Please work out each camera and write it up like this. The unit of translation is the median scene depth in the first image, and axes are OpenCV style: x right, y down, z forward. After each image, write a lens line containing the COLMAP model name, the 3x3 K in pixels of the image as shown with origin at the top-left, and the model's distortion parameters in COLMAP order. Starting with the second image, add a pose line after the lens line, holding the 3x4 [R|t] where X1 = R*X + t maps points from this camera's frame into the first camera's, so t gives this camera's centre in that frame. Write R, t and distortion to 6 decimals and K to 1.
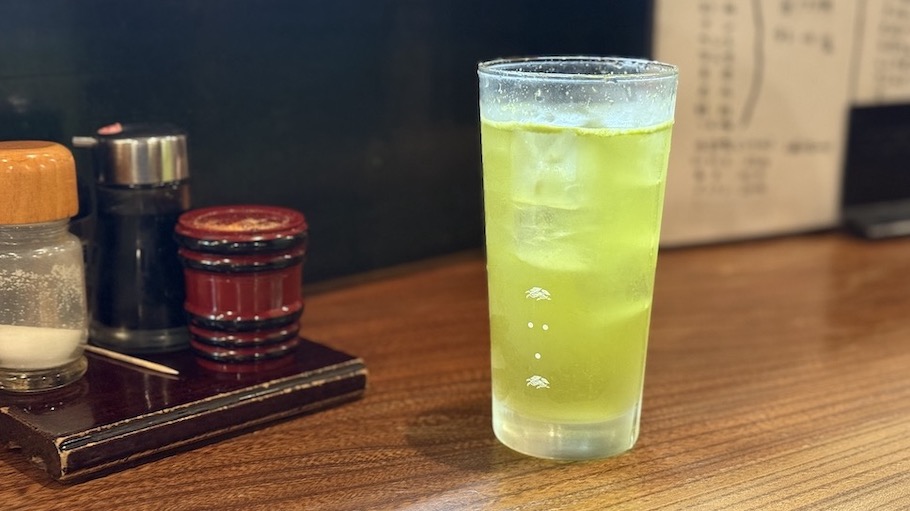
lens RADIAL K [[1337.0, 0, 430.8], [0, 1337.0, 255.7], [0, 0, 1]] dist [0.161384, -0.089098]
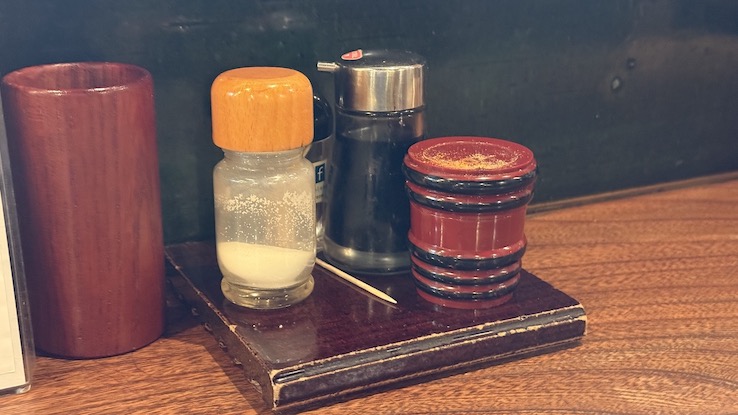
lens RADIAL K [[1084.3, 0, 349.4], [0, 1084.3, 207.7], [0, 0, 1]] dist [0.161384, -0.089098]
pose [[0.961105, 0.086620, -0.262248, -0.012333], [-0.064315, 0.993634, 0.092489, -0.058230], [0.268590, -0.072025, 0.960558, 0.203701]]
